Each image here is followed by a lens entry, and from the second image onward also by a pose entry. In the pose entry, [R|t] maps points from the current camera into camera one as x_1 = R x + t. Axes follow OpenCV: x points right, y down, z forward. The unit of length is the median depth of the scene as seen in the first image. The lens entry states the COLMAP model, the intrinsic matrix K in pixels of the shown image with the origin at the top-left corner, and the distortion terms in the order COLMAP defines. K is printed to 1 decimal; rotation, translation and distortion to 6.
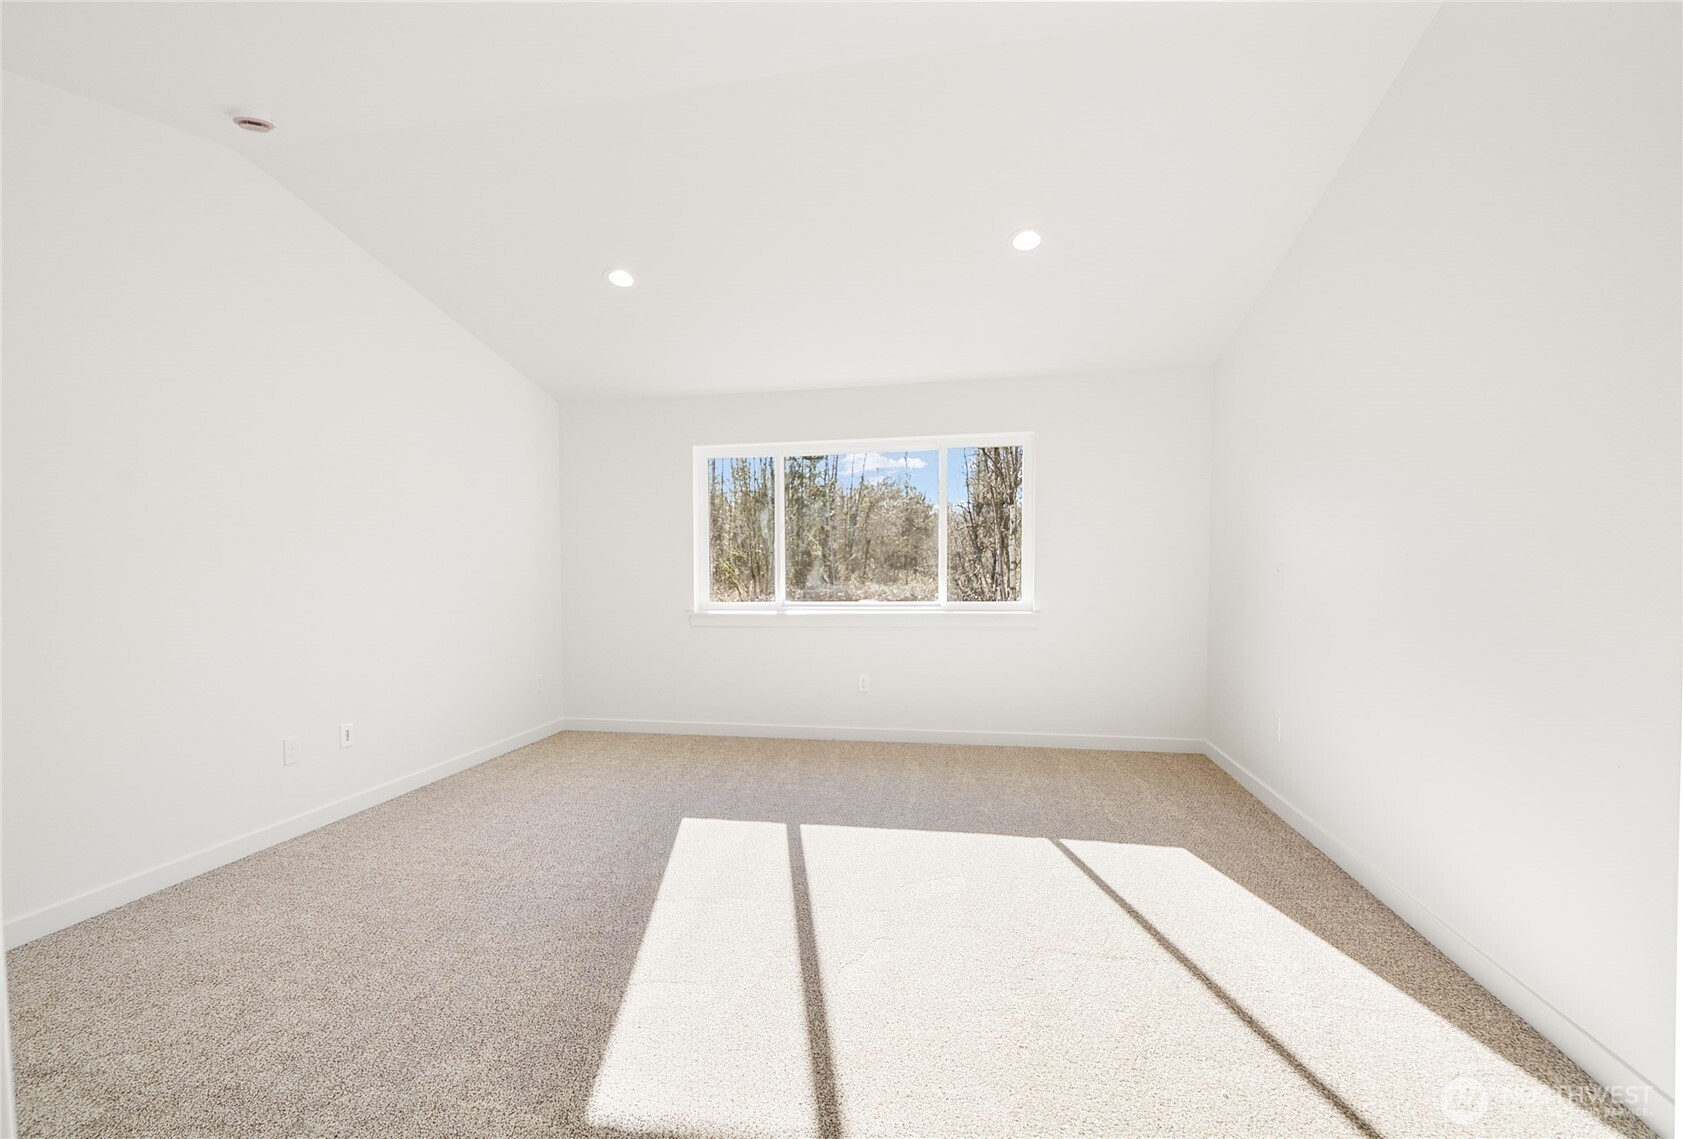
lens RADIAL K [[762.5, 0, 841.0], [0, 762.5, 601.5], [0, 0, 1]] dist [0.001521, 0.000056]
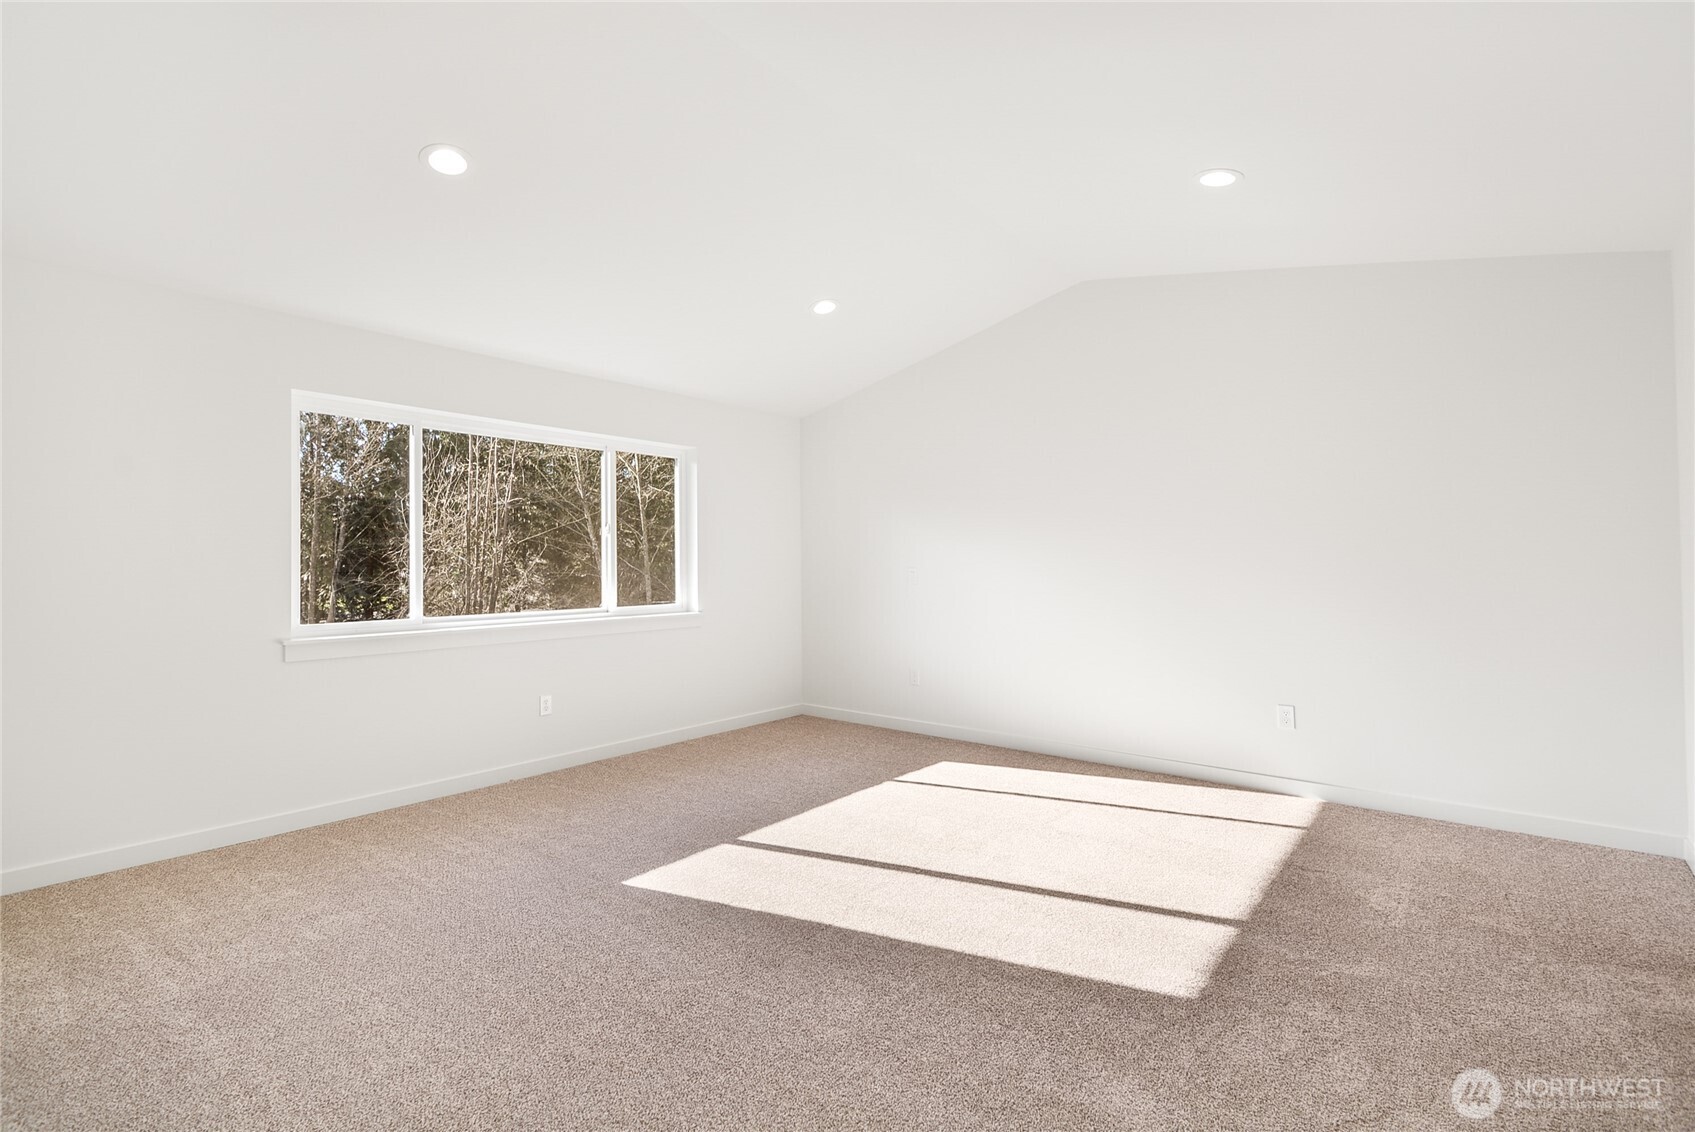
lens RADIAL K [[761.0, 0, 832.1], [0, 761.0, 565.6], [0, 0, 1]] dist [0.031633, -0.019707]
pose [[0.485462, 0.006395, 0.874234, -0.589302], [0.049416, 0.998174, -0.034742, -0.004740], [-0.872860, 0.060067, 0.484259, 0.296441]]
